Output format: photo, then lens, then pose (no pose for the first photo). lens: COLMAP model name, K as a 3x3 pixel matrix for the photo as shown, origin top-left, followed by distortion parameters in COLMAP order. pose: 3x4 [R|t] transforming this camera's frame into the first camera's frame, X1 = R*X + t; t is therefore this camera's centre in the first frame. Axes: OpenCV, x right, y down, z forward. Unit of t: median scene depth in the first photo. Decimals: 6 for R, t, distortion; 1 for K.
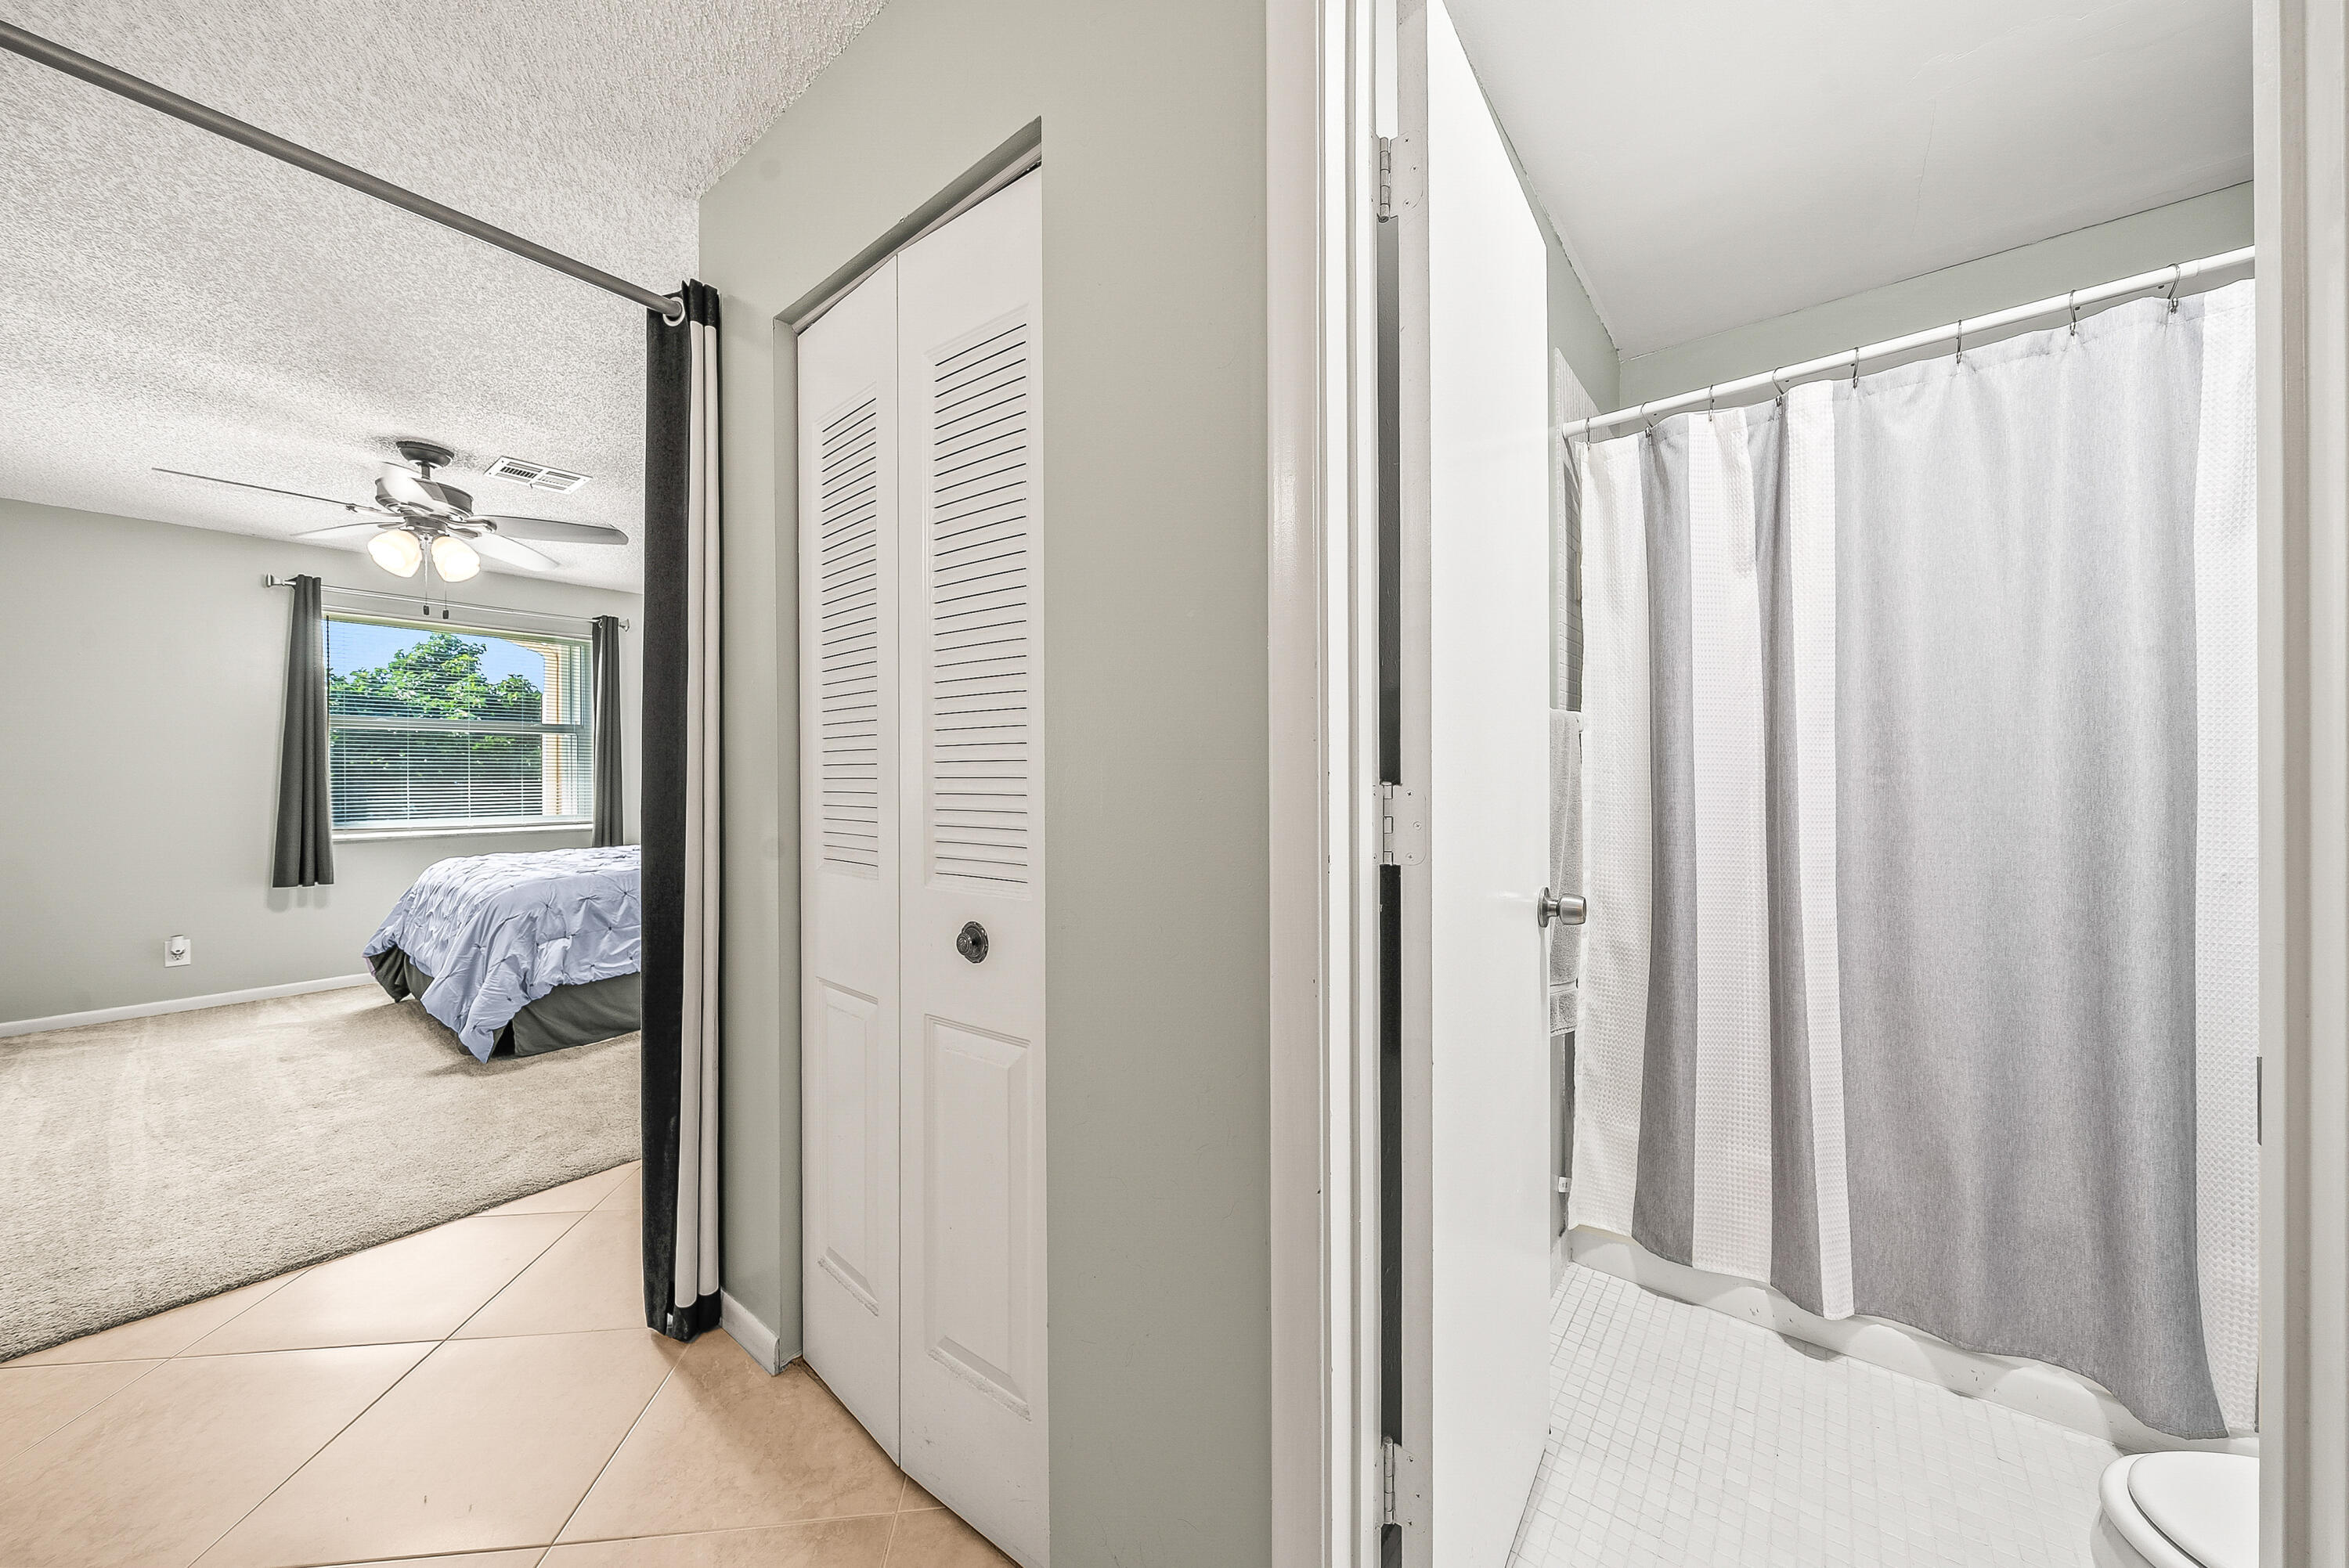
lens RADIAL K [[813.9, 0, 1167.3], [0, 813.9, 781.4], [0, 0, 1]] dist [-0.003615, -0.000095]
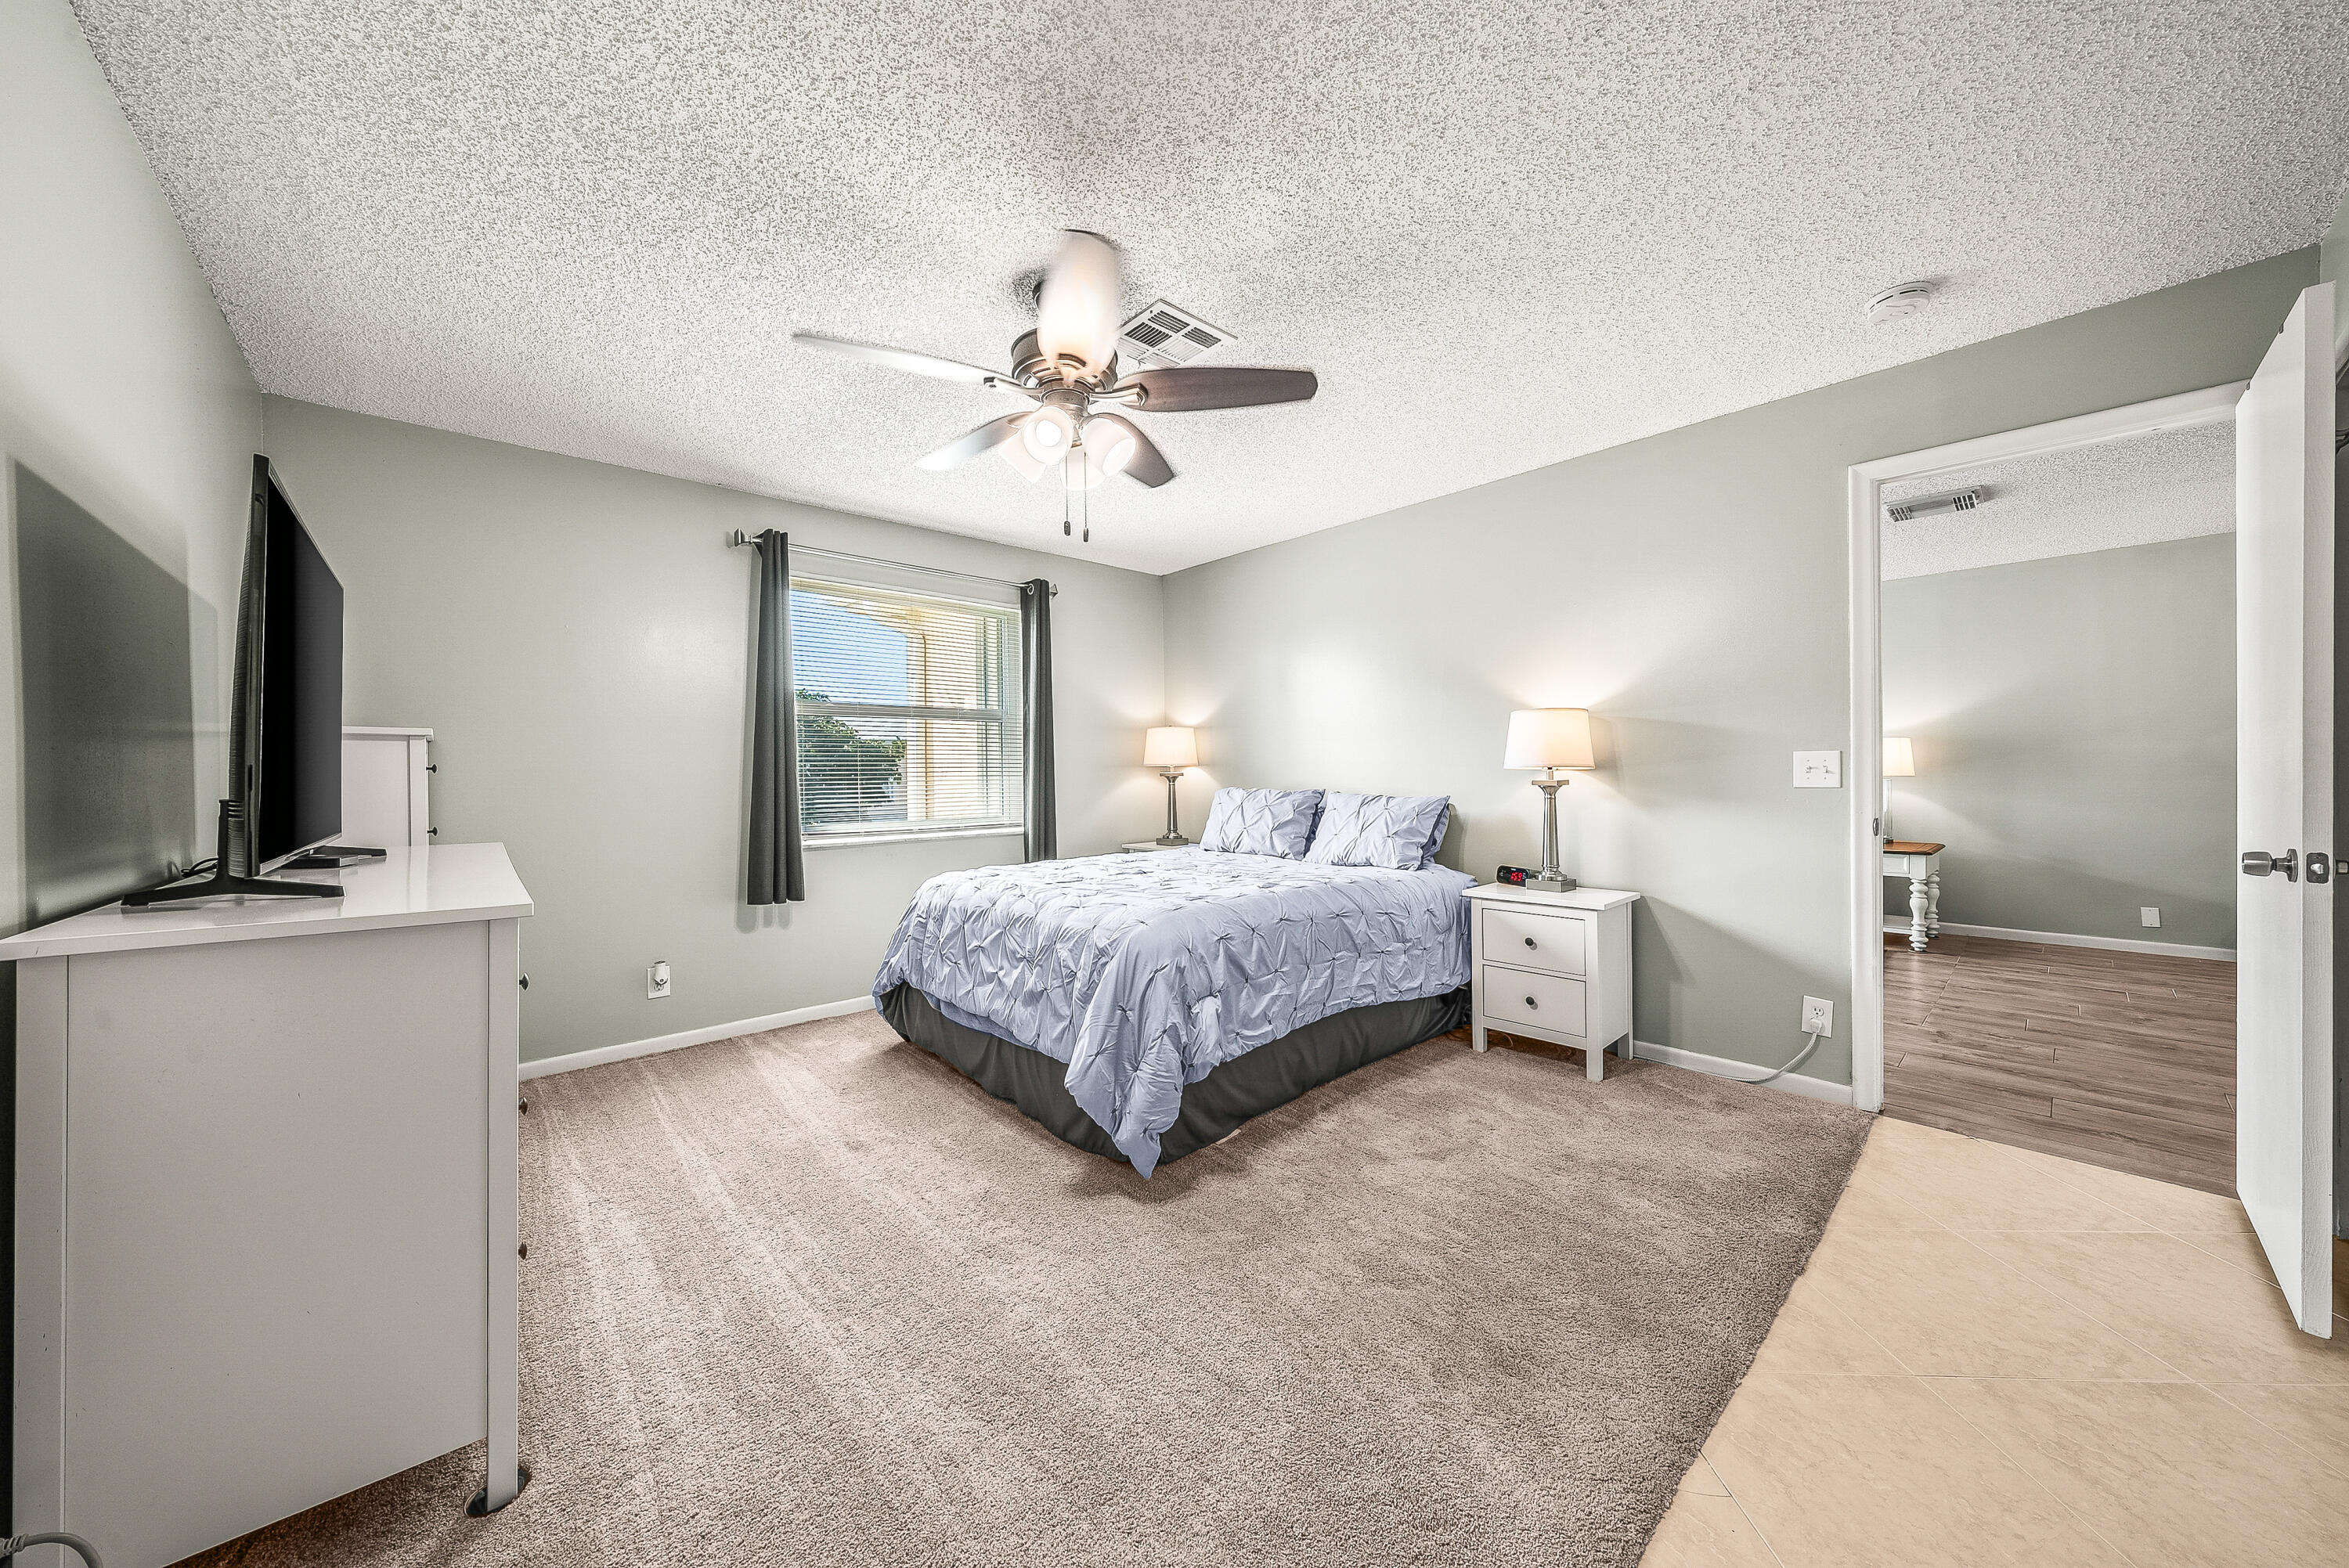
lens RADIAL K [[819.3, 0, 1184.2], [0, 819.3, 781.7], [0, 0, 1]] dist [-0.001828, -0.000010]
pose [[0.987454, -0.005960, -0.157795, -0.233109], [0.007392, 0.999937, 0.008491, 0.000042], [0.157734, -0.009551, 0.987435, 0.105374]]
